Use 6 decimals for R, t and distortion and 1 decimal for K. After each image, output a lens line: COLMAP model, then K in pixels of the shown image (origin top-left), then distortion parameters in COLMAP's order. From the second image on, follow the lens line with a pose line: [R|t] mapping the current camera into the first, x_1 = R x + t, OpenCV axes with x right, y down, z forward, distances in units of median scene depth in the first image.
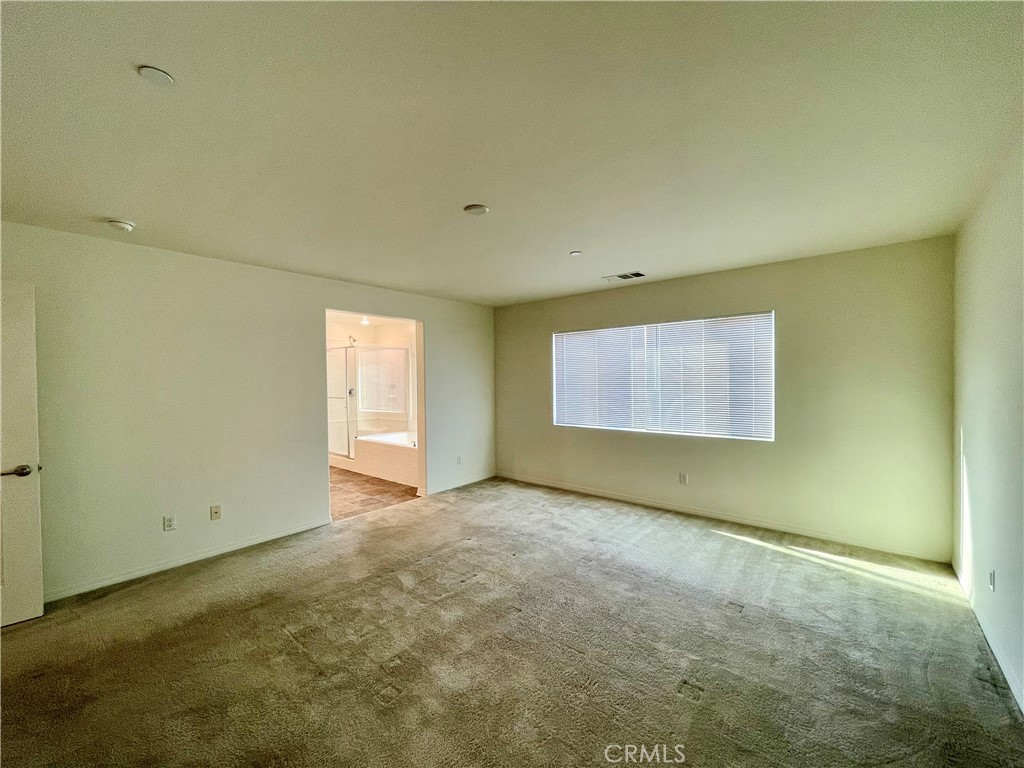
lens RADIAL K [[414.7, 0, 506.5], [0, 414.7, 386.3], [0, 0, 1]] dist [-0.001583, -0.000044]
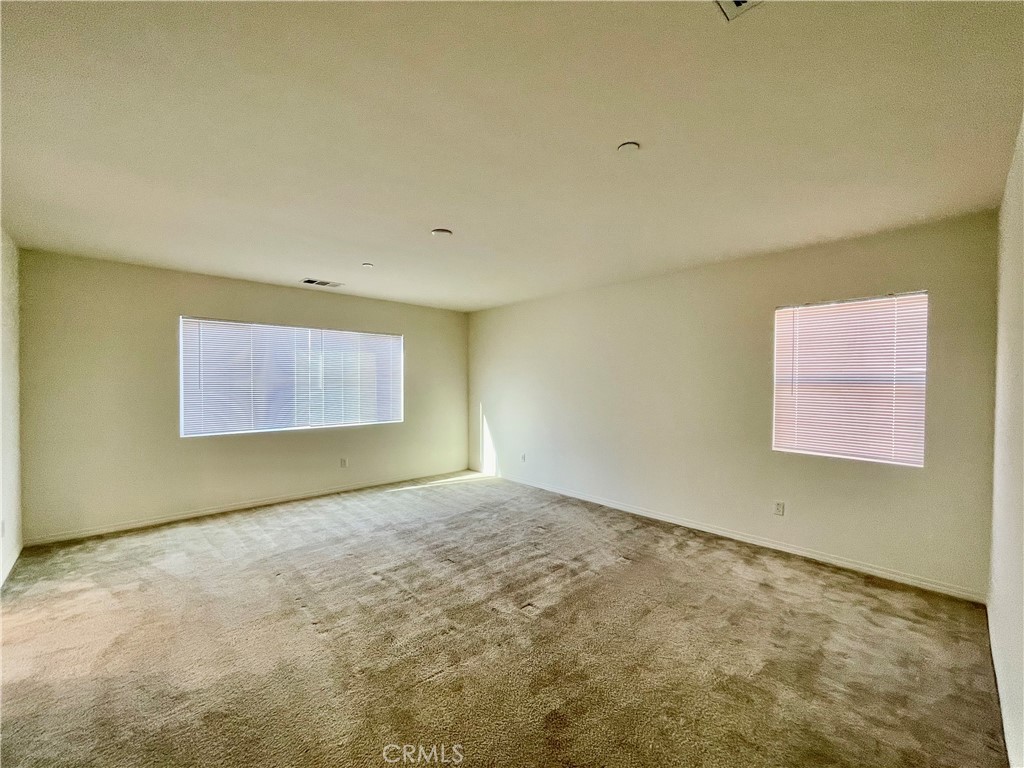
lens RADIAL K [[414.7, 0, 506.5], [0, 414.7, 386.3], [0, 0, 1]] dist [-0.001583, -0.000044]
pose [[0.116633, -0.003631, 0.993168, -0.697466], [0.007705, 0.999967, 0.002751, 0.002323], [-0.993145, 0.007331, 0.116657, 0.386678]]
